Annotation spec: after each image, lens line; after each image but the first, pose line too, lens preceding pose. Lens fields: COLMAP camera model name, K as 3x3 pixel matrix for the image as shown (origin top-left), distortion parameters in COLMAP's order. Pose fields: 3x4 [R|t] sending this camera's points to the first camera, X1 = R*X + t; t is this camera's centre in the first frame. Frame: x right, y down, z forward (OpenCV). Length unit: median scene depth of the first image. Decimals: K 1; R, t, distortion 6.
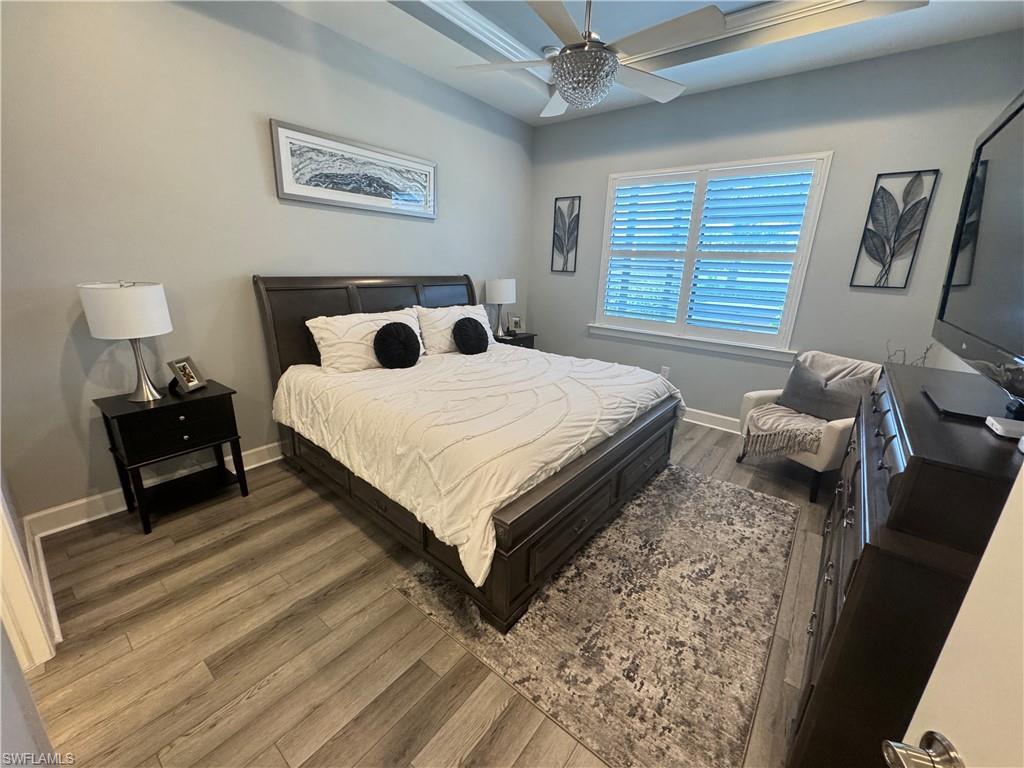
lens RADIAL K [[406.5, 0, 512.0], [0, 406.5, 385.9], [0, 0, 1]] dist [-0.001783, -0.000228]
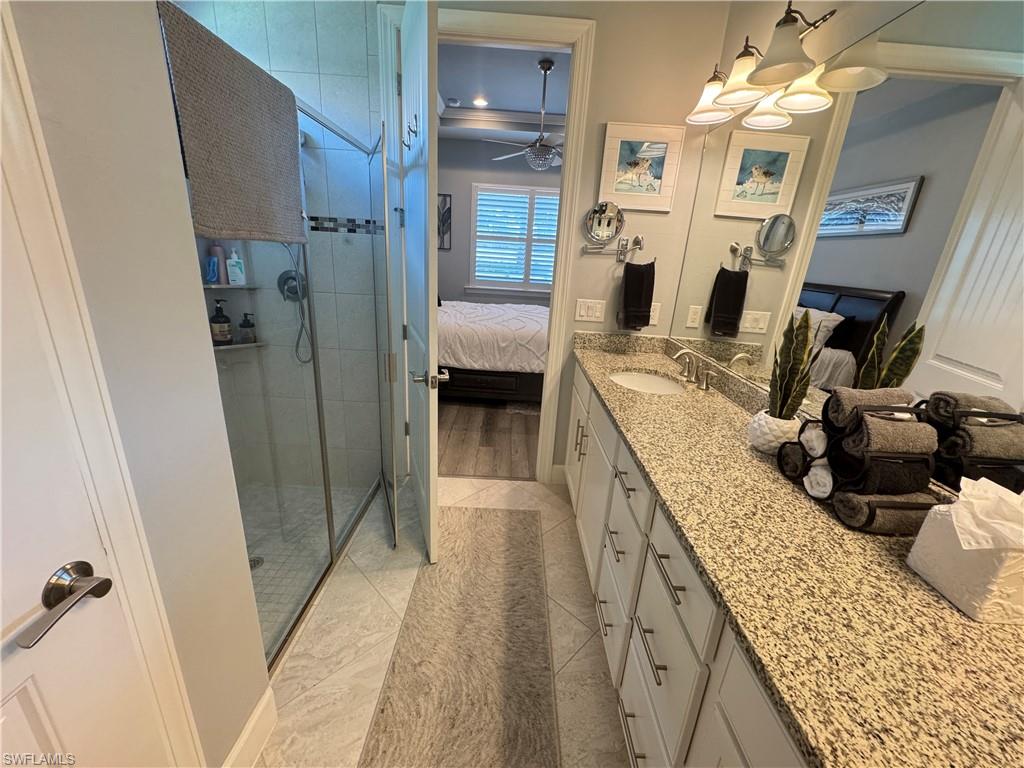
lens RADIAL K [[406.5, 0, 512.5], [0, 406.5, 381.6], [0, 0, 1]] dist [-0.001783, -0.000228]
pose [[0.783746, -0.178961, 0.594740, -0.697767], [0.147554, 0.983823, 0.101591, 0.068392], [-0.603299, 0.008134, 0.797473, -0.283244]]
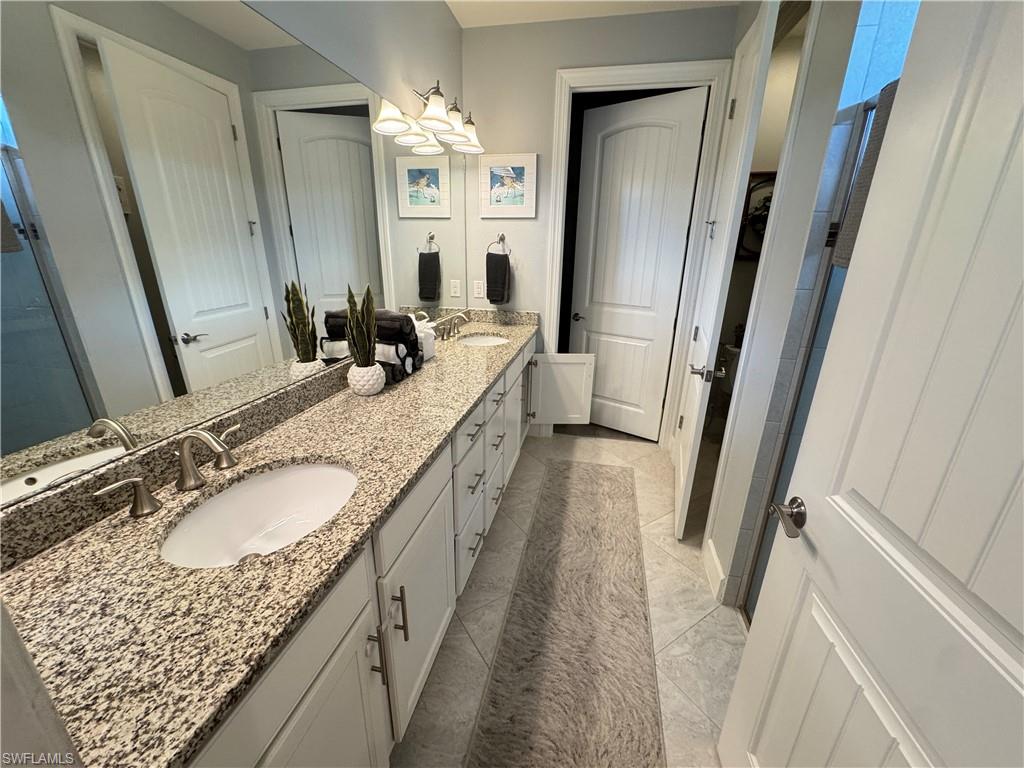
lens RADIAL K [[406.5, 0, 509.3], [0, 406.5, 390.0], [0, 0, 1]] dist [-0.001783, -0.000228]
pose [[-0.894663, 0.097419, -0.435991, -0.323058], [-0.171715, 0.825972, 0.536922, -0.059895], [0.412423, 0.555230, -0.722238, 0.185178]]
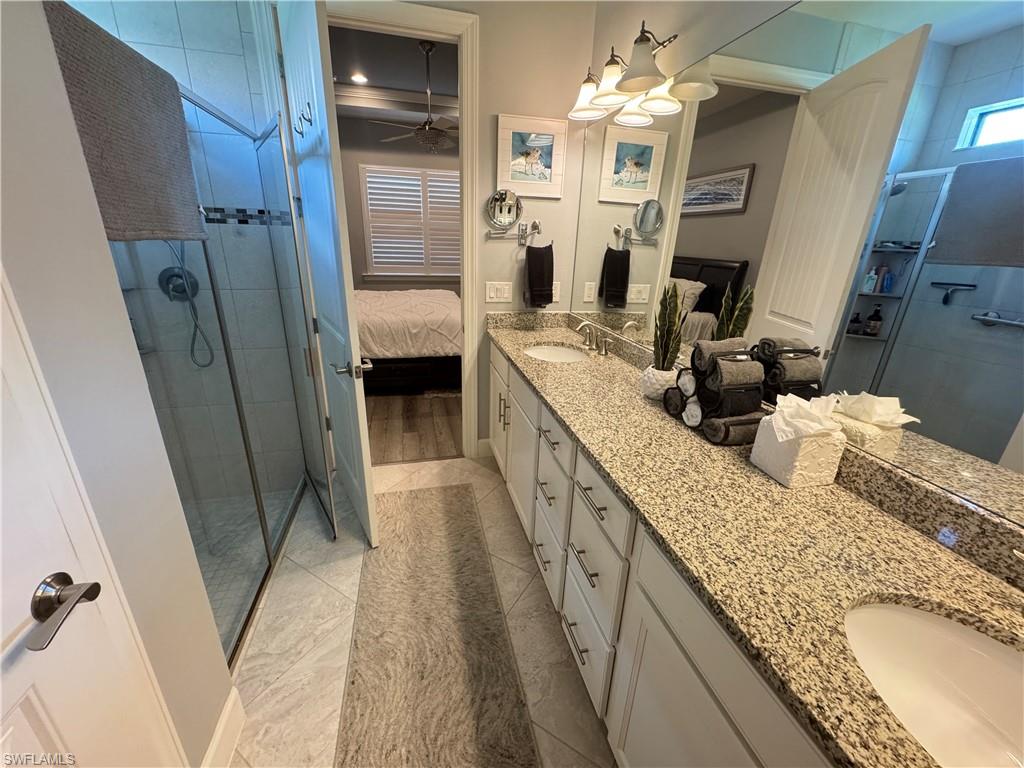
lens RADIAL K [[406.5, 0, 511.8], [0, 406.5, 380.6], [0, 0, 1]] dist [-0.001783, -0.000228]
pose [[0.610485, -0.278321, 0.741515, -0.735491], [0.216805, 0.959189, 0.181529, 0.065133], [-0.761776, 0.049944, 0.645912, -0.298640]]
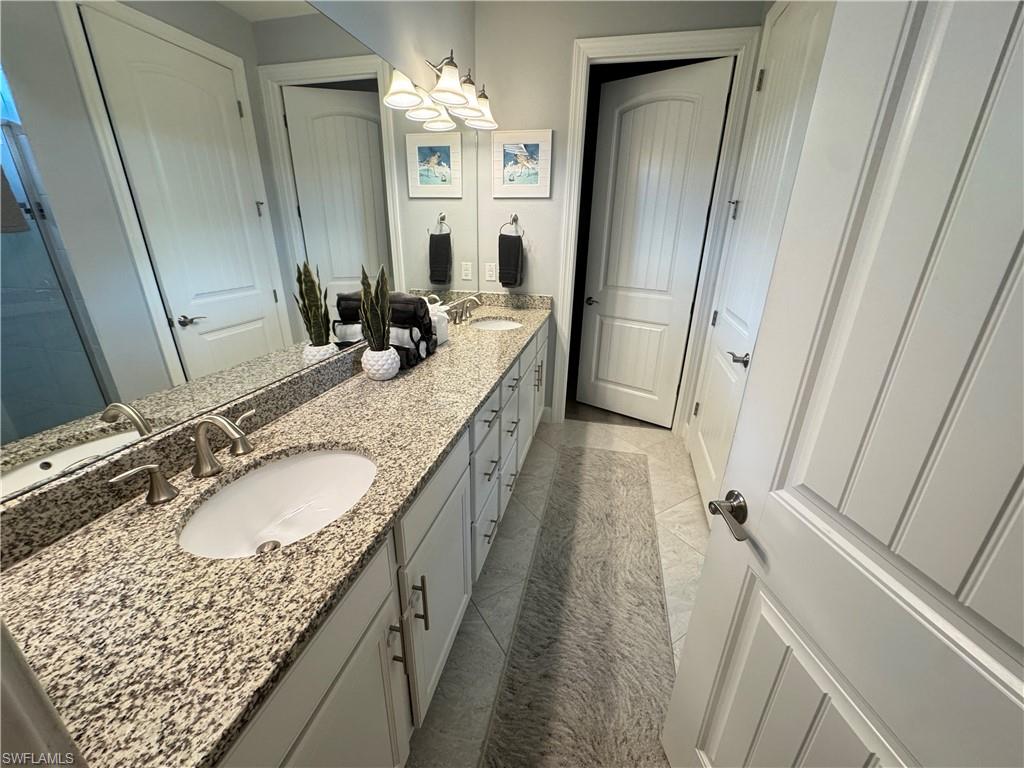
lens RADIAL K [[406.5, 0, 510.7], [0, 406.5, 390.2], [0, 0, 1]] dist [-0.001783, -0.000228]
pose [[-0.900800, 0.108313, -0.420509, -0.318124], [-0.169233, 0.804253, 0.569681, -0.053130], [0.399900, 0.584333, -0.706141, 0.173454]]
